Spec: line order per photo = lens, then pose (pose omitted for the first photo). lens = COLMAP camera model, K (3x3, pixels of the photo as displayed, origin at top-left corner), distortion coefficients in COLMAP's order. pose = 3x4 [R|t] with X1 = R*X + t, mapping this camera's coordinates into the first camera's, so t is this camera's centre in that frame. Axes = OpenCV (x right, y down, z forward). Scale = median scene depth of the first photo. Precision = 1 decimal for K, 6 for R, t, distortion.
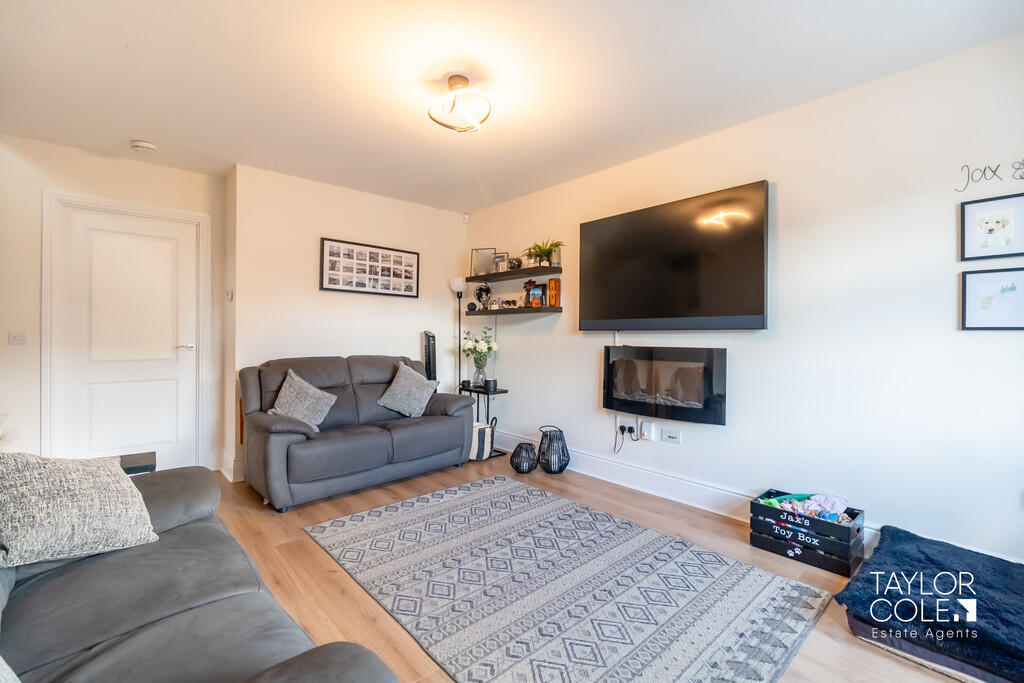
lens RADIAL K [[450.5, 0, 513.0], [0, 450.5, 338.9], [0, 0, 1]] dist [-0.013426, 0.000692]
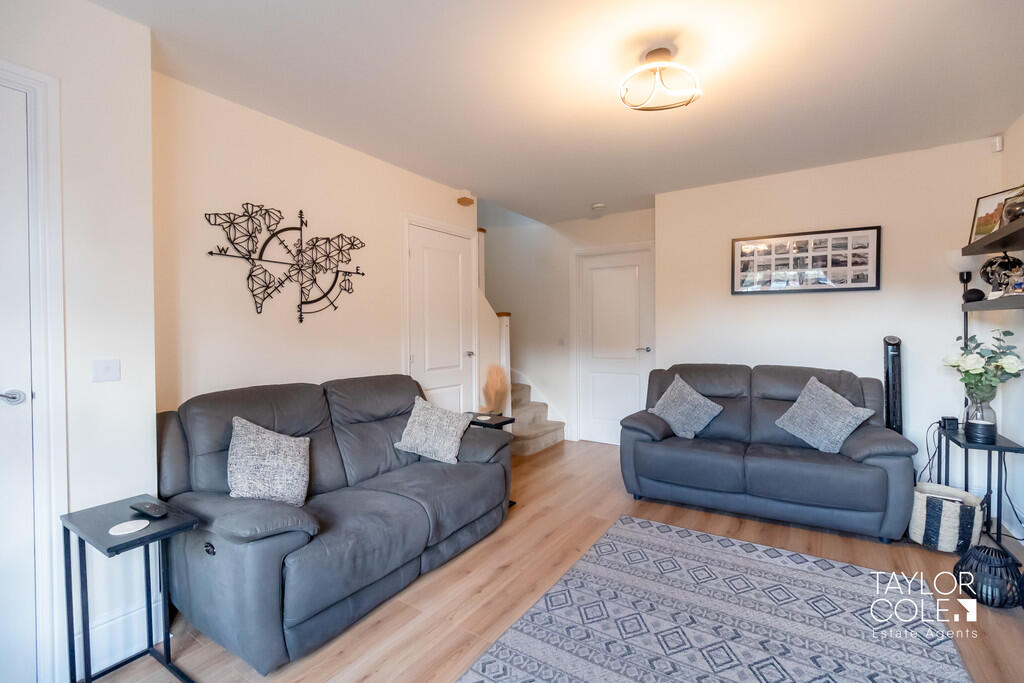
lens RADIAL K [[450.5, 0, 507.7], [0, 450.5, 339.3], [0, 0, 1]] dist [-0.013426, 0.000692]
pose [[0.242893, 0.010819, -0.969993, 0.418040], [0.000300, 0.999937, 0.011228, -0.026401], [0.970053, -0.003018, 0.242875, 0.330768]]
